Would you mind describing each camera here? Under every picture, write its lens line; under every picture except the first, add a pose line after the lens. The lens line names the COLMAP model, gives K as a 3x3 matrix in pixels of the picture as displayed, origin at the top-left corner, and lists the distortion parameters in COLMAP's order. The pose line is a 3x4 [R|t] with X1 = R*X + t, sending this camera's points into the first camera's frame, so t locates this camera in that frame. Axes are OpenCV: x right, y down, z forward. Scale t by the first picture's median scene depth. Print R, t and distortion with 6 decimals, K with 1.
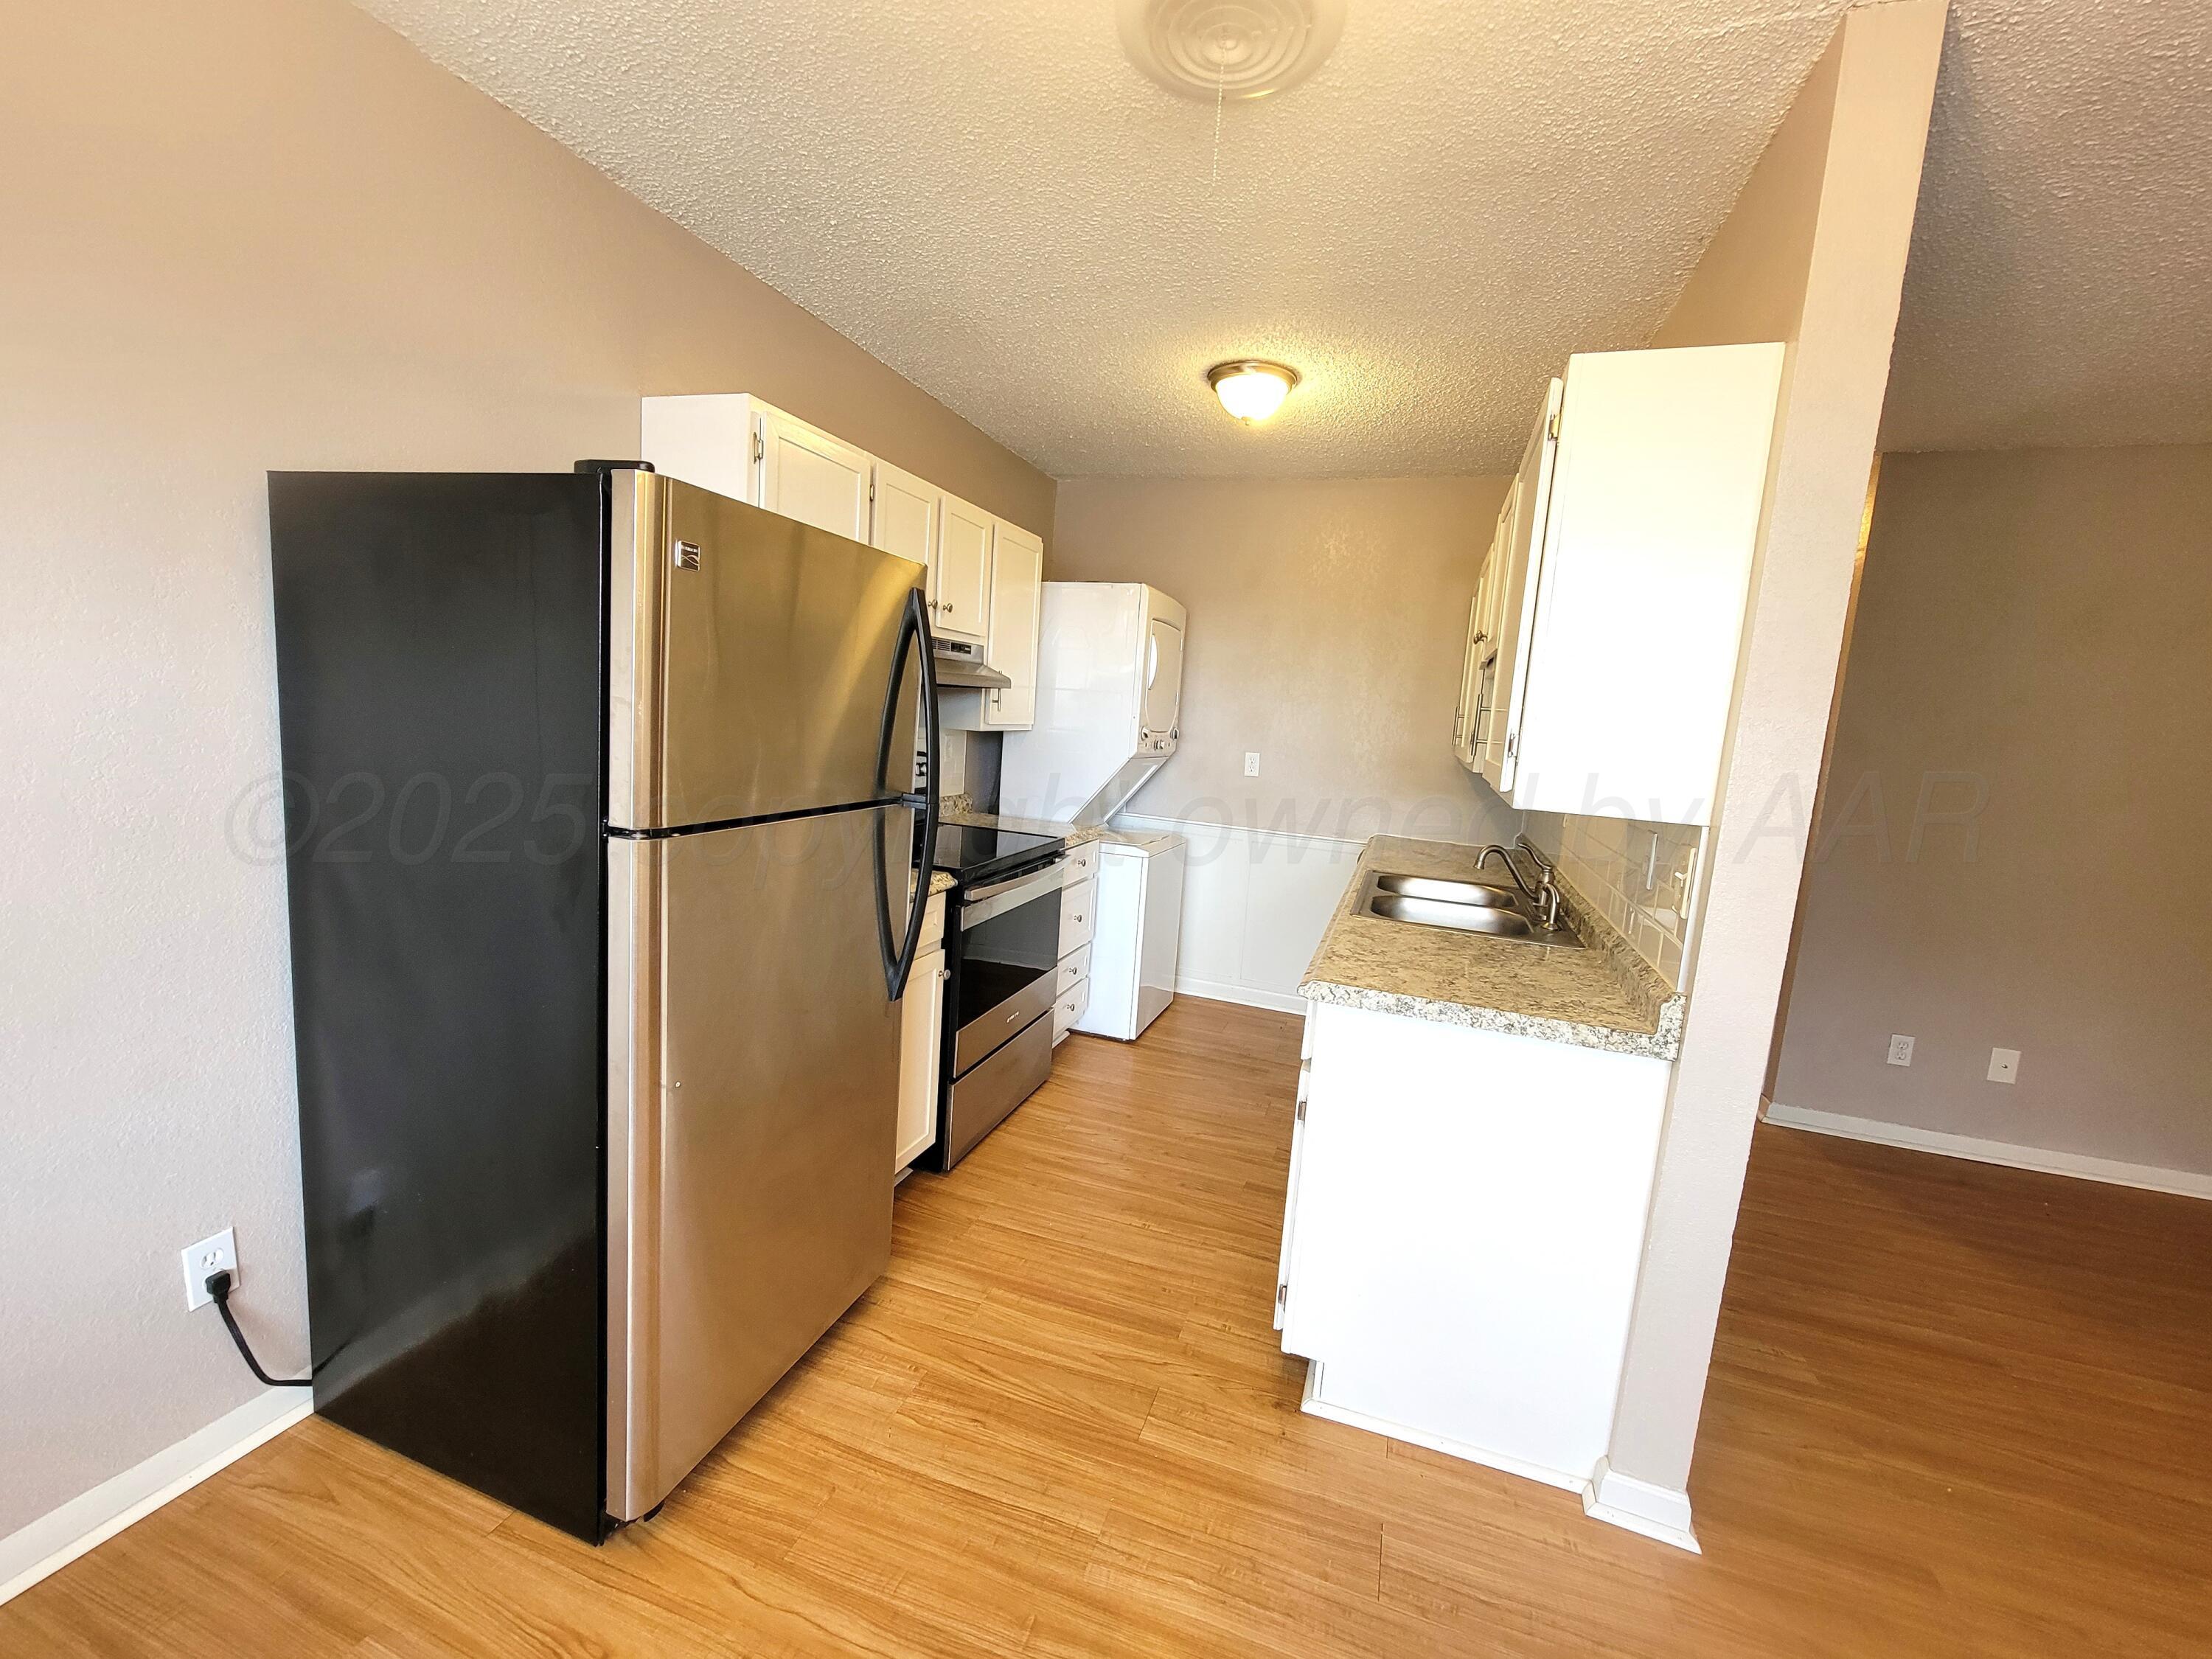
lens RADIAL K [[911.2, 0, 1108.3], [0, 911.2, 829.9], [0, 0, 1]] dist [-0.001580, -0.000069]
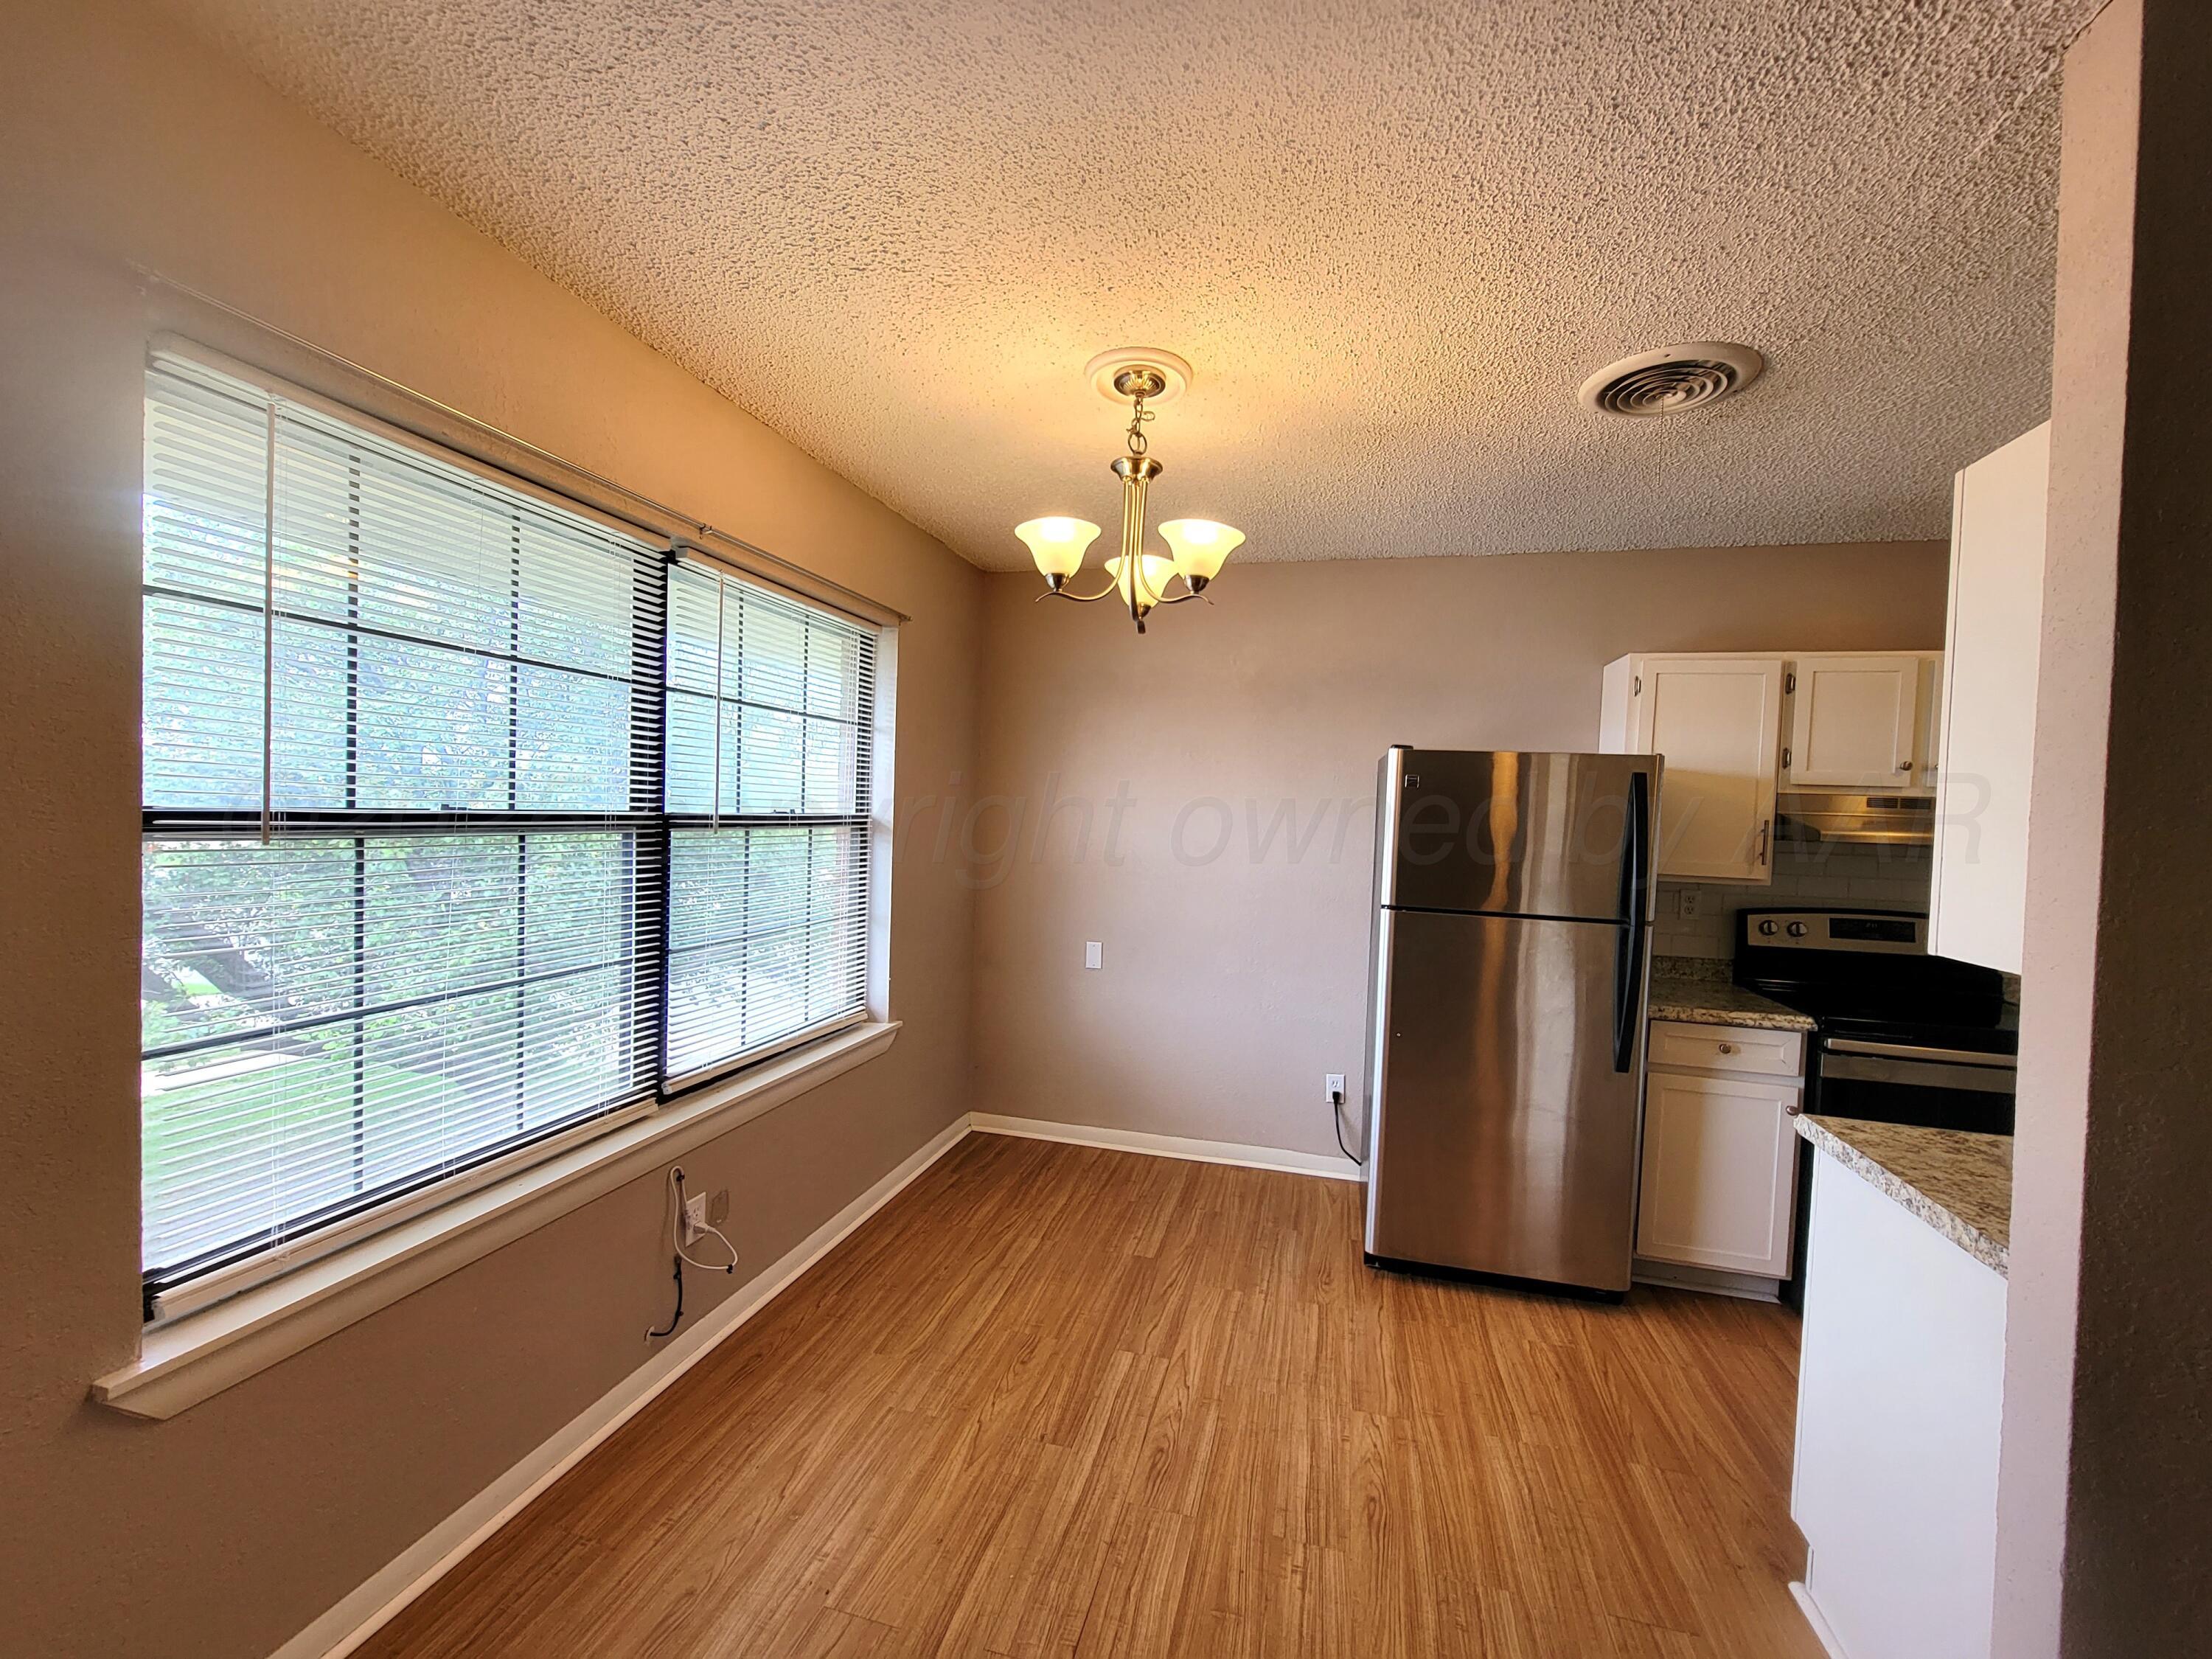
lens RADIAL K [[911.2, 0, 1108.3], [0, 911.2, 829.9], [0, 0, 1]] dist [-0.001580, -0.000069]
pose [[0.079084, -0.040783, -0.996033, 0.822573], [-0.166703, 0.984552, -0.053549, 0.025225], [0.982831, 0.170276, 0.071063, 0.078292]]
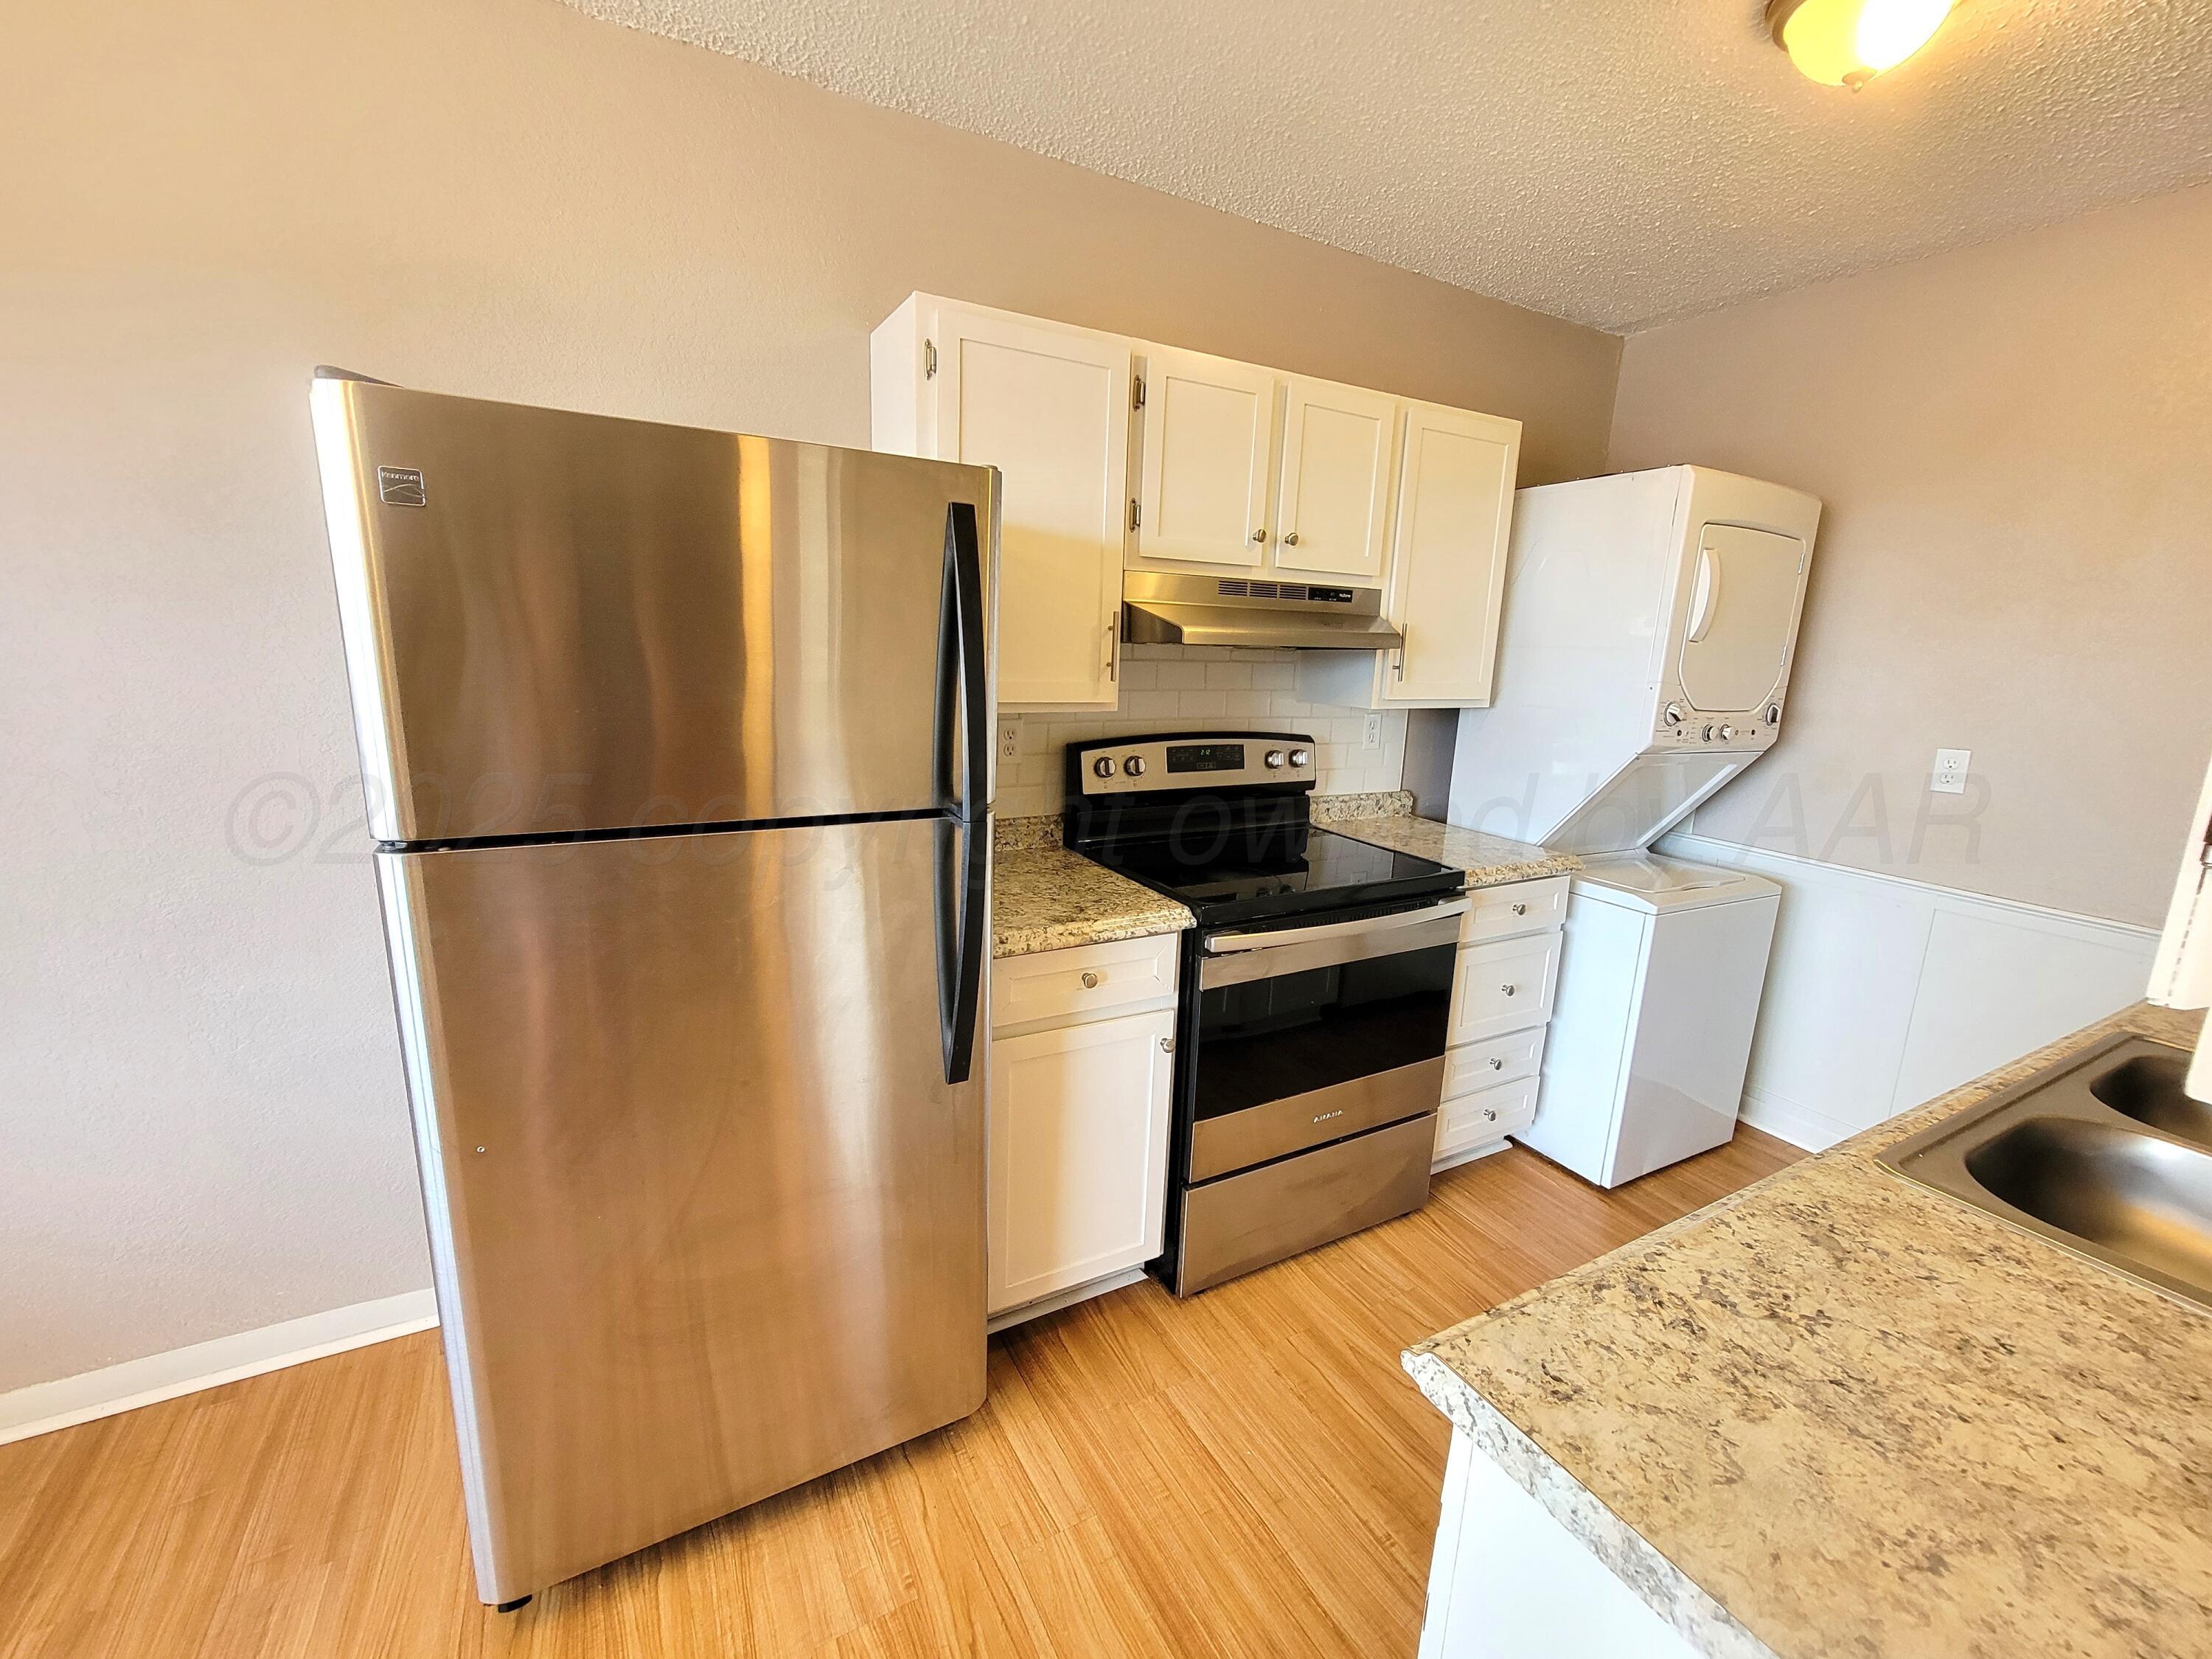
lens RADIAL K [[905.3, 0, 1111.0], [0, 905.3, 833.1], [0, 0, 1]] dist [0.000307, -0.000583]
pose [[0.738927, 0.098661, -0.666523, 0.251339], [-0.074734, 0.995119, 0.064449, -0.053609], [0.669628, 0.002188, 0.742694, 0.421261]]
